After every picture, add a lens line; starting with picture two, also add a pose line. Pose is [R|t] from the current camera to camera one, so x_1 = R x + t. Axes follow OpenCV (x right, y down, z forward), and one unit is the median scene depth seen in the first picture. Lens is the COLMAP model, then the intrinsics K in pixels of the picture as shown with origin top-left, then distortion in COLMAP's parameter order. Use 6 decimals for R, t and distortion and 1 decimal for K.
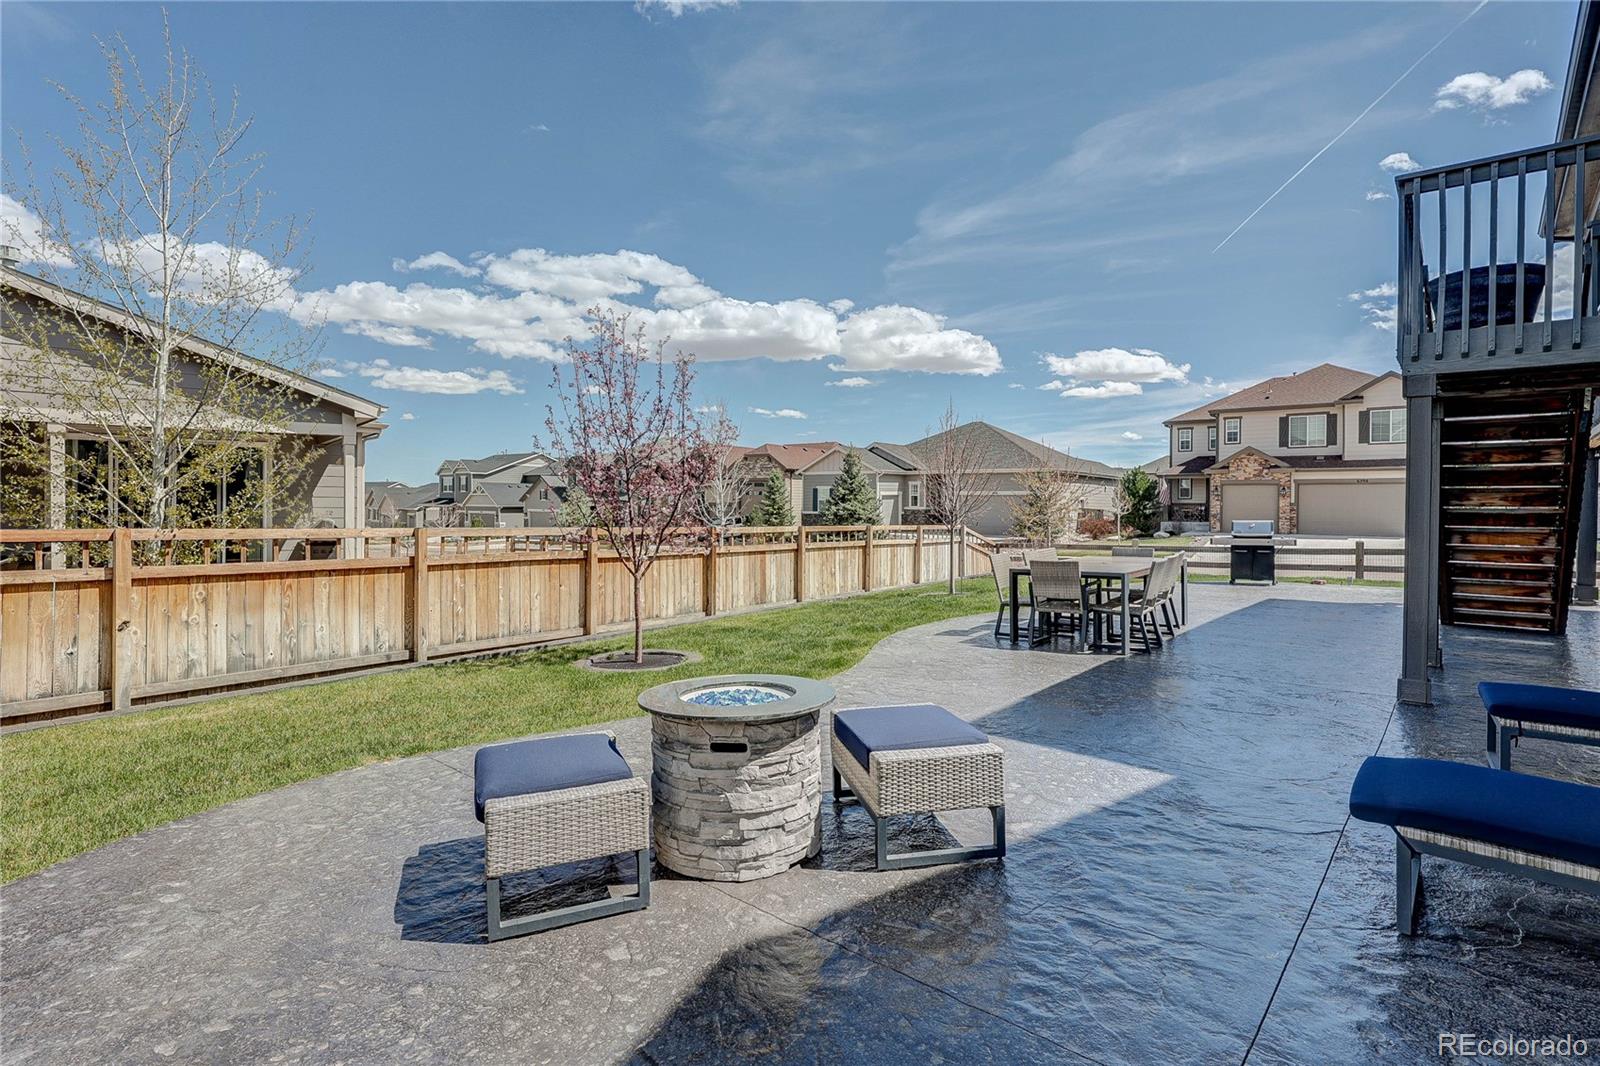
lens RADIAL K [[774.7, 0, 809.5], [0, 774.7, 510.8], [0, 0, 1]] dist [-0.000258, 0.000005]
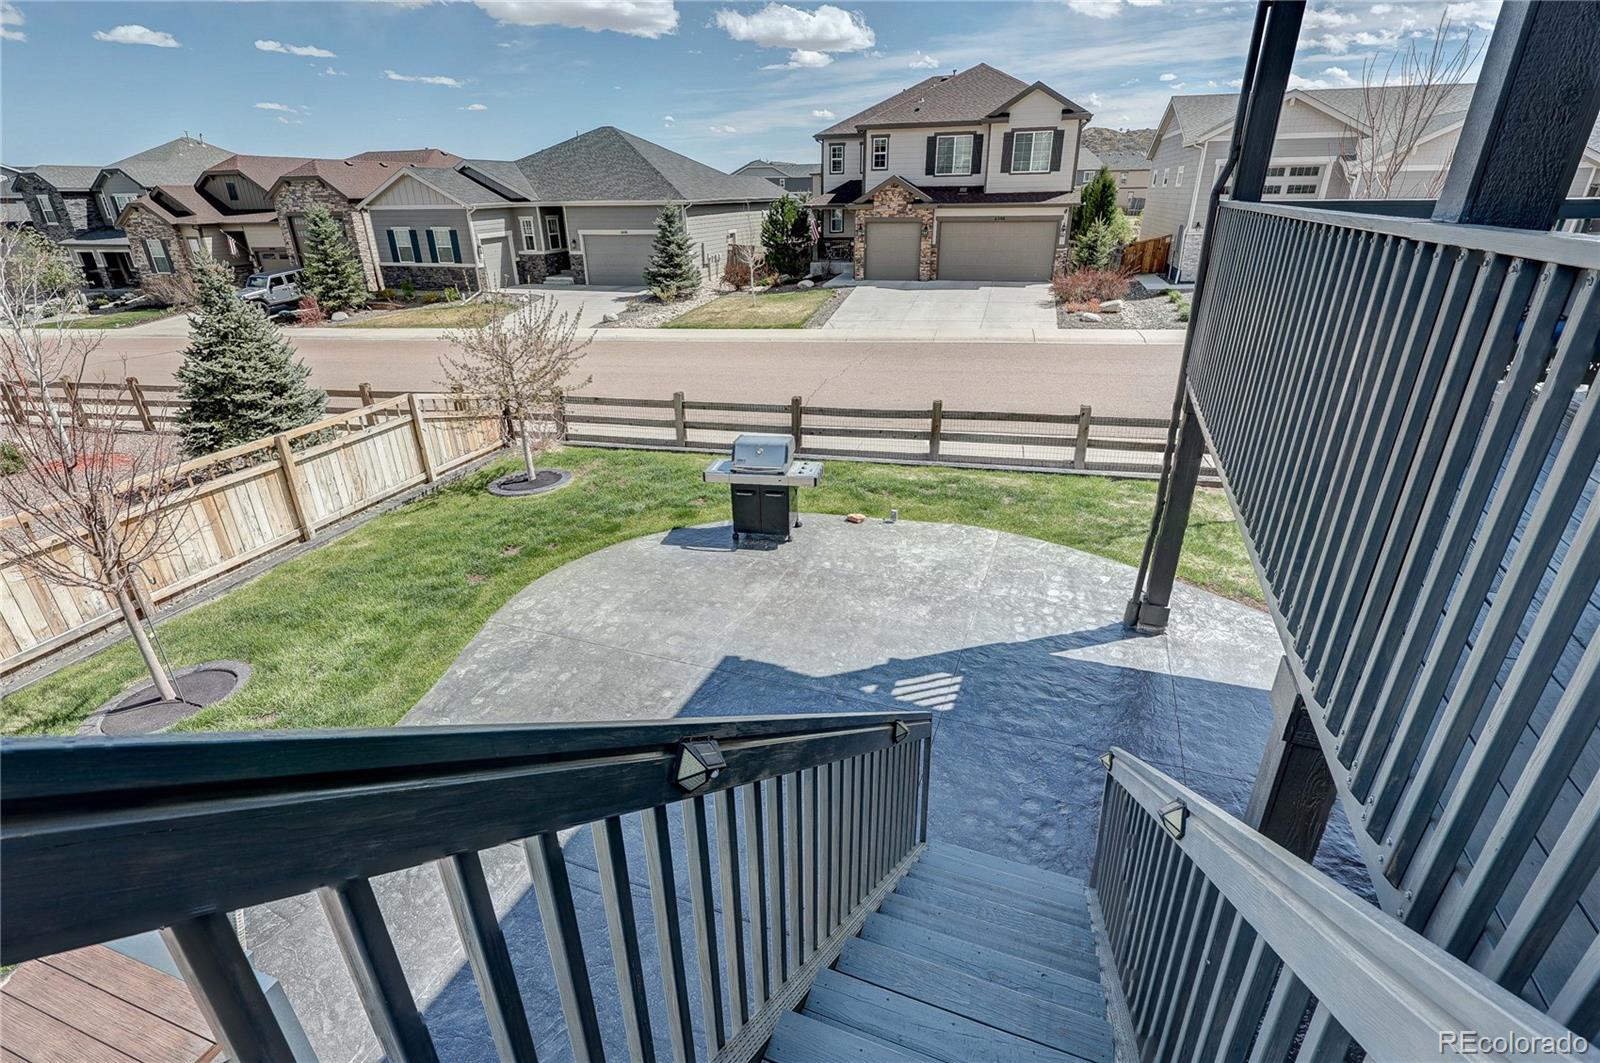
lens RADIAL K [[747.6, 0, 800.0], [0, 747.6, 531.5], [0, 0, 1]] dist [0.000149, -0.000244]
pose [[0.937136, -0.163828, 0.308118, 0.109527], [0.024832, 0.912017, 0.409400, -0.049542], [-0.348080, -0.376012, 0.858752, 0.125197]]
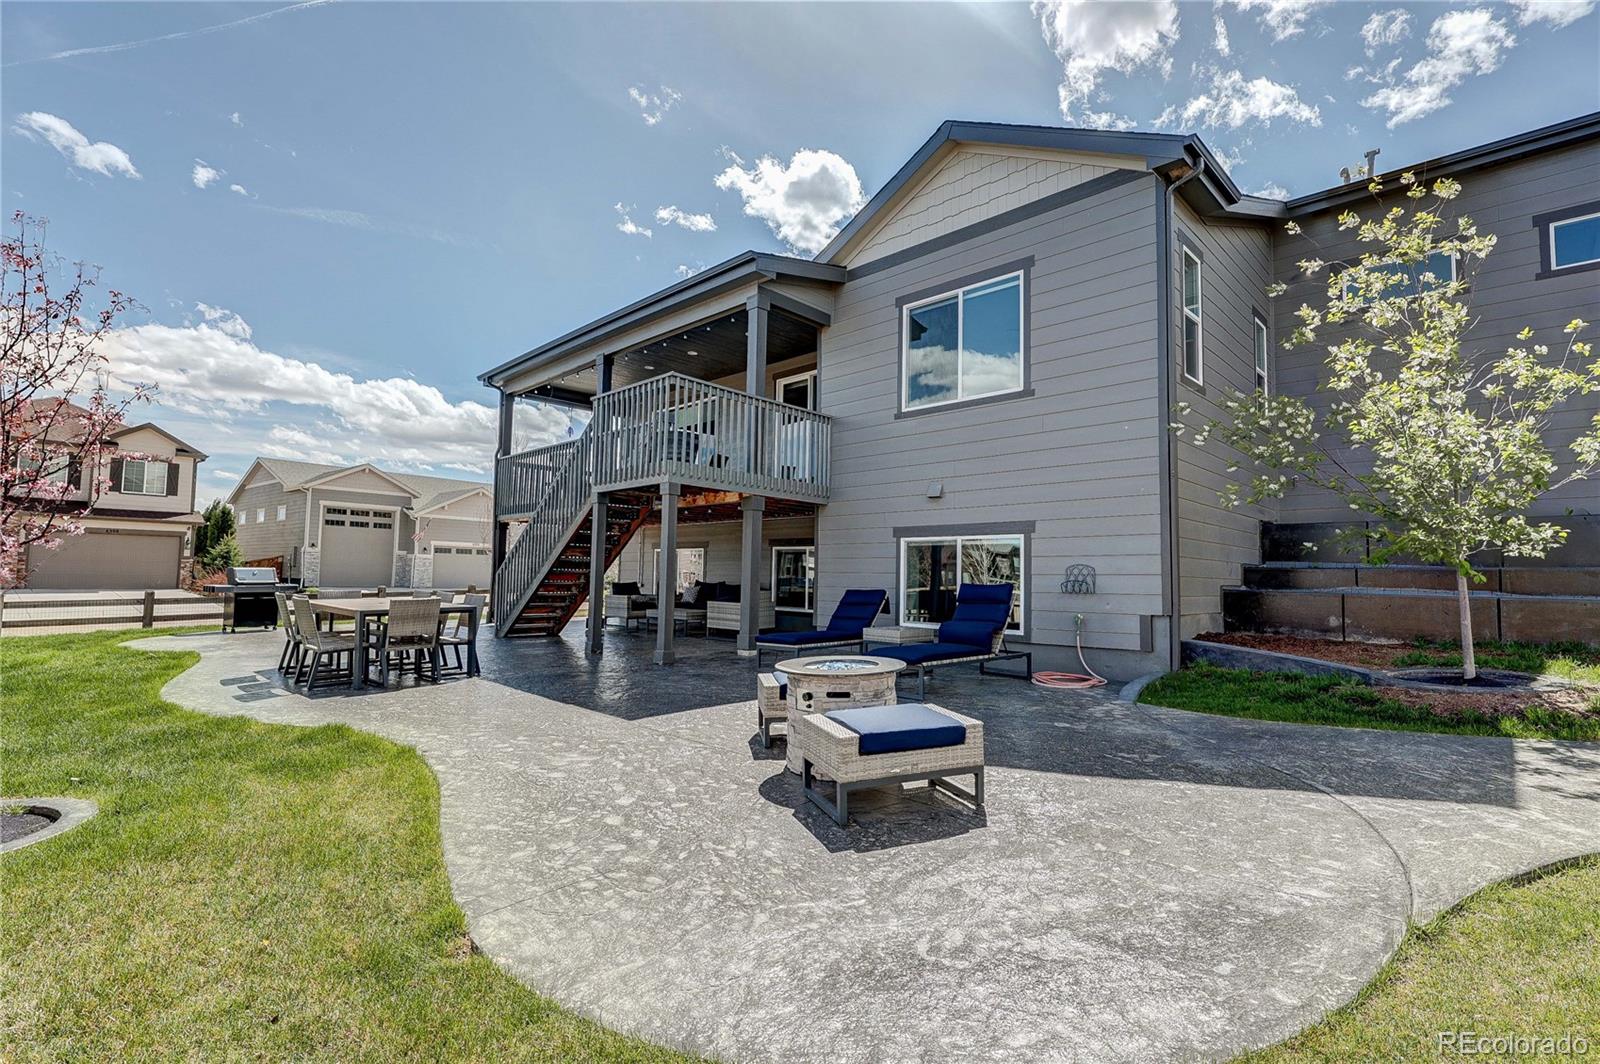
lens RADIAL K [[727.5, 0, 799.4], [0, 727.5, 552.7], [0, 0, 1]] dist [-0.000941, -0.000203]
pose [[0.056598, 0.026171, 0.998054, -0.104250], [-0.012285, 0.999599, -0.025515, 0.001845], [-0.998321, -0.010817, 0.056896, 0.065855]]
